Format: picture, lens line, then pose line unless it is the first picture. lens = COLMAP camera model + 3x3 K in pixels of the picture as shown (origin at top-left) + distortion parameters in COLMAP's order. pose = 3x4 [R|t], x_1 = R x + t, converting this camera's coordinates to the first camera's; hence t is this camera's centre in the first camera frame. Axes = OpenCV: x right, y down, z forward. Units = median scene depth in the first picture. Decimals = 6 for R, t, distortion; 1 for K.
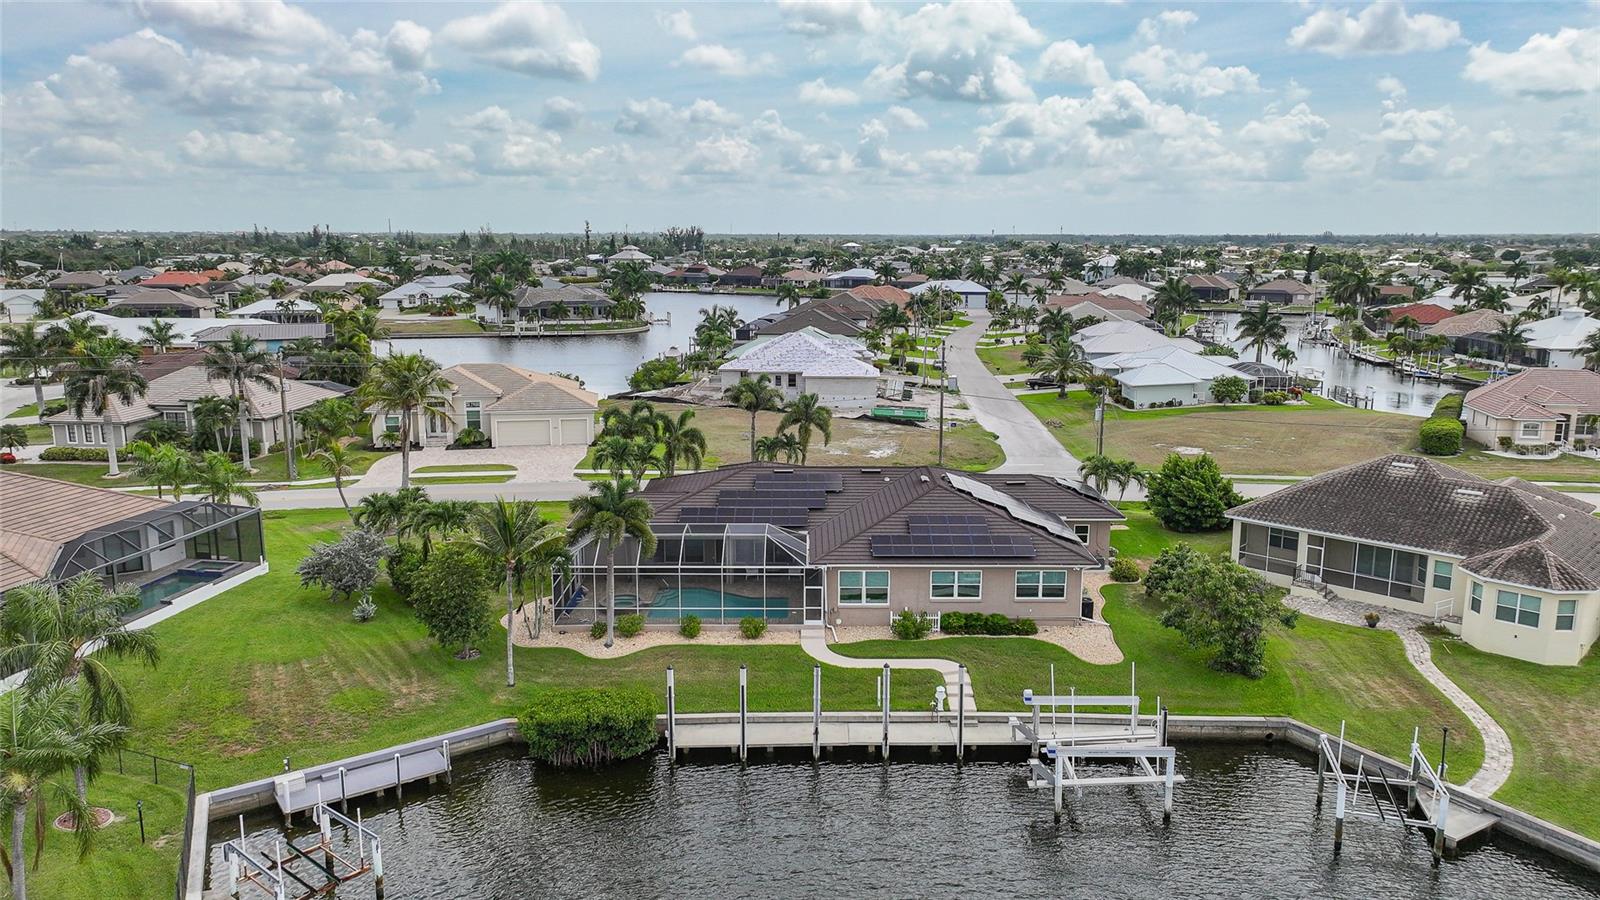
lens RADIAL K [[1112.1, 0, 806.1], [0, 1112.1, 440.1], [0, 0, 1]] dist [-0.015210, 0.024343]
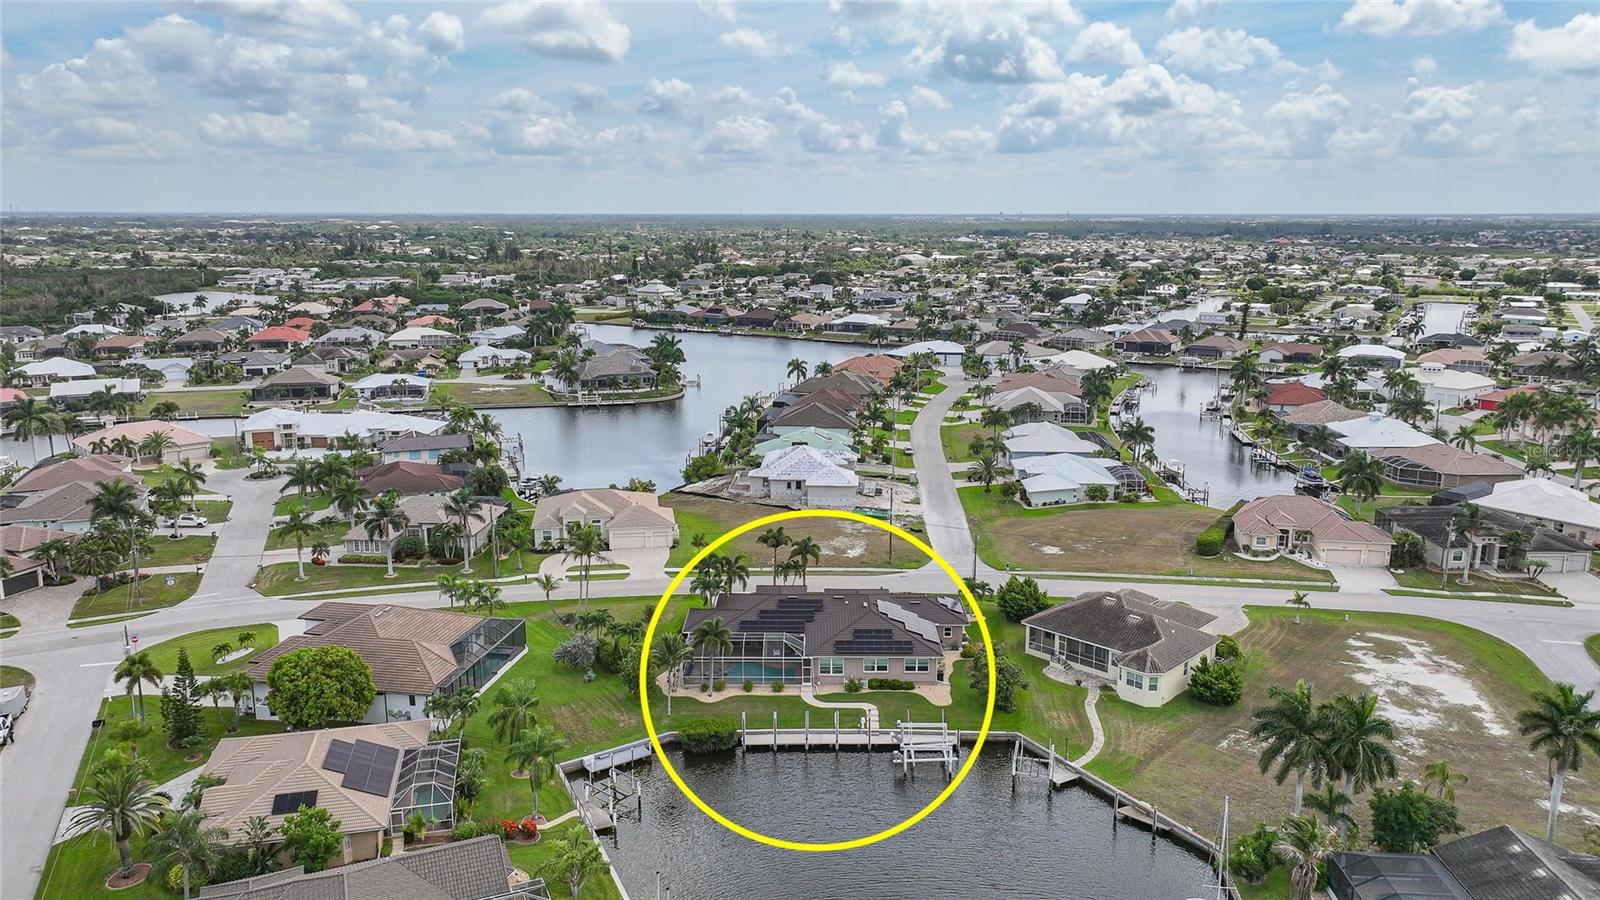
lens RADIAL K [[1112.1, 0, 806.1], [0, 1112.1, 440.1], [0, 0, 1]] dist [-0.015210, 0.024343]
pose [[0.999963, 0.000392, -0.008570, 0.021875], [-0.000218, 0.999793, 0.020342, -0.319011], [0.008576, -0.020340, 0.999756, -1.023137]]
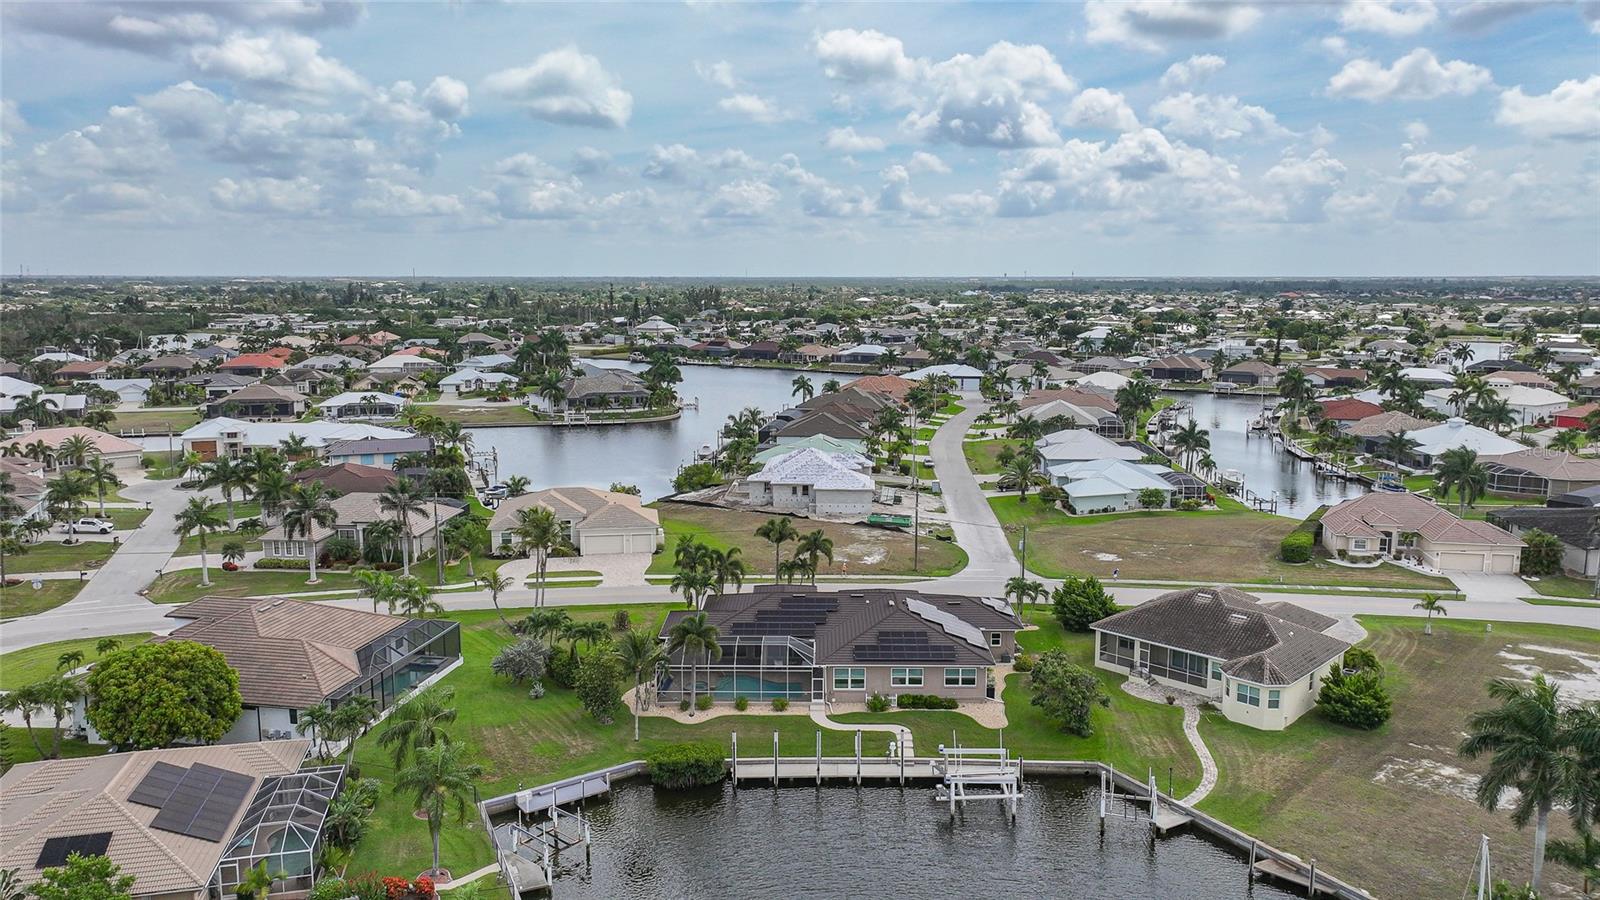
lens RADIAL K [[1112.1, 0, 806.1], [0, 1112.1, 440.1], [0, 0, 1]] dist [-0.015210, 0.024343]
pose [[0.999917, 0.000321, -0.012891, 0.009777], [-0.000782, 0.999359, -0.035793, -0.147086], [0.012871, 0.035801, 0.999276, -0.587203]]
